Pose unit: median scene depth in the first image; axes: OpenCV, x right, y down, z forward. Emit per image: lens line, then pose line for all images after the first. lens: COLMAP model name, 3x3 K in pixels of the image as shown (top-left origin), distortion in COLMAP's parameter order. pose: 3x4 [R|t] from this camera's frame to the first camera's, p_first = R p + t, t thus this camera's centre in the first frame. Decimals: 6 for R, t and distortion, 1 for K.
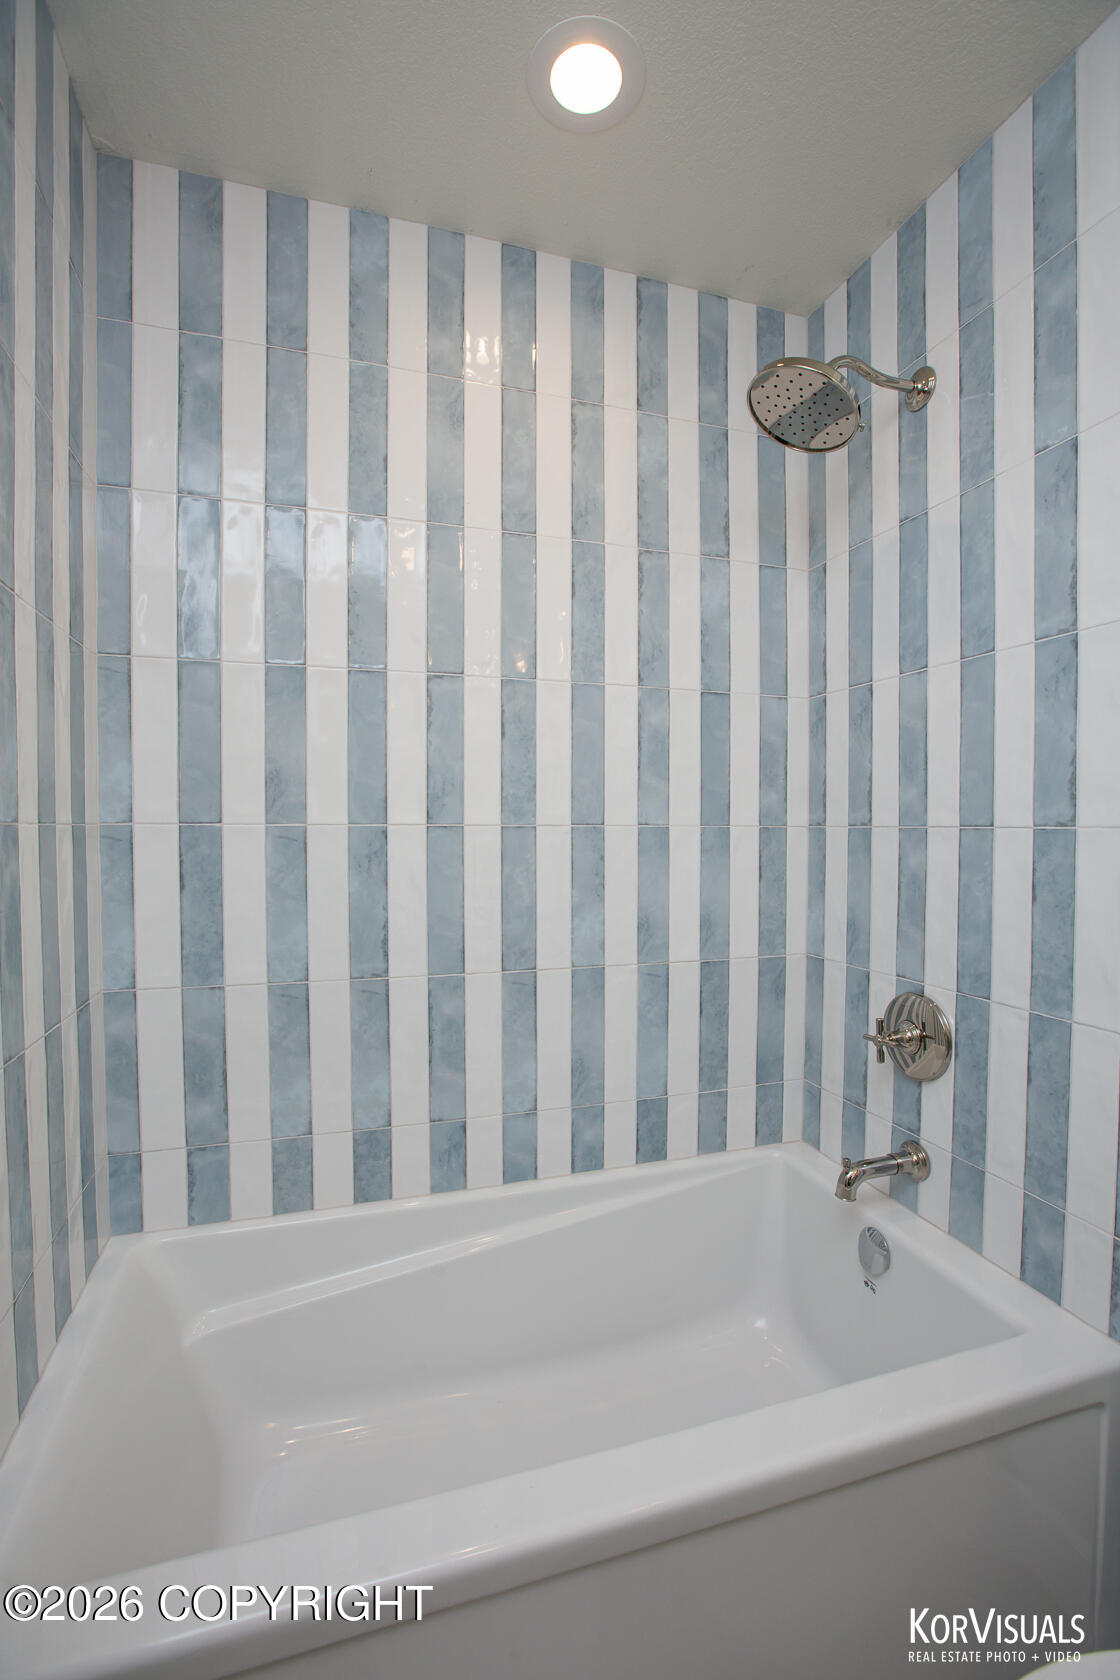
lens RADIAL K [[768.0, 0, 561.8], [0, 768.0, 843.1], [0, 0, 1]] dist [-0.036914, 0.010636]
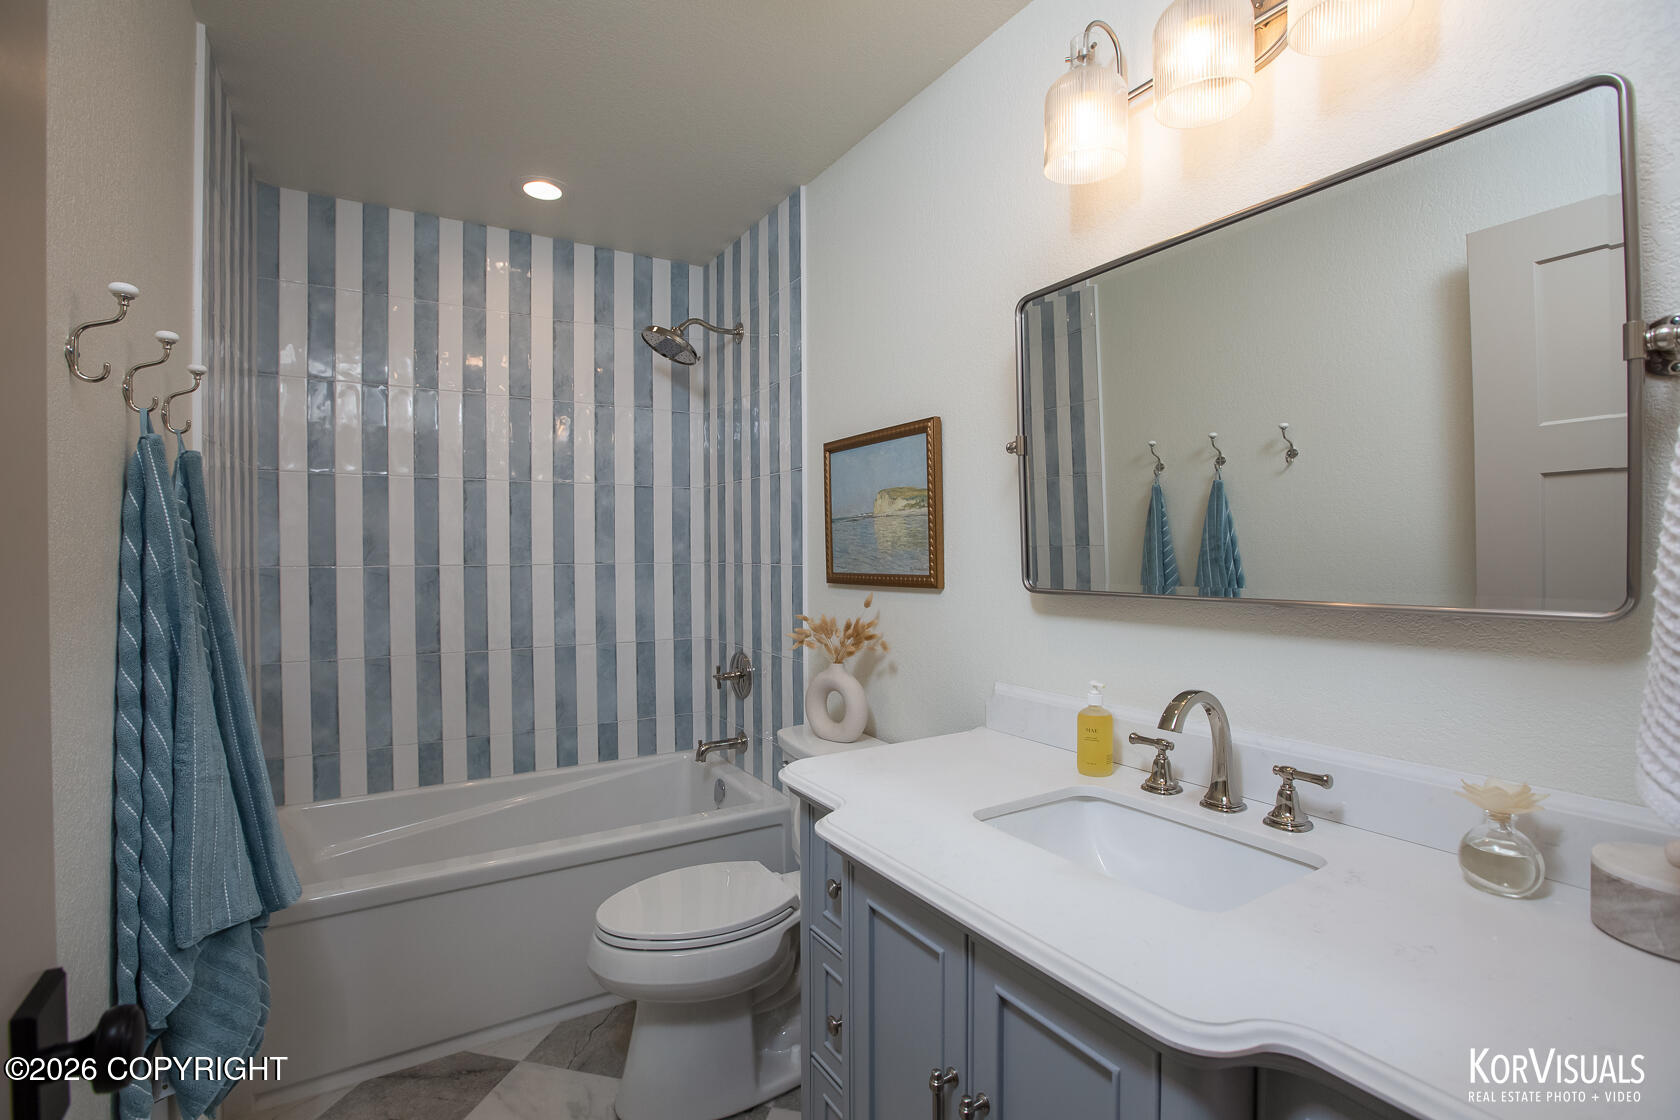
lens RADIAL K [[768.0, 0, 835.9], [0, 768.0, 553.4], [0, 0, 1]] dist [-0.036914, 0.010636]
pose [[0.974130, -0.006012, 0.225908, 0.260895], [0.009019, 0.999884, -0.012279, -0.021997], [-0.225808, 0.013998, 0.974071, -0.890181]]
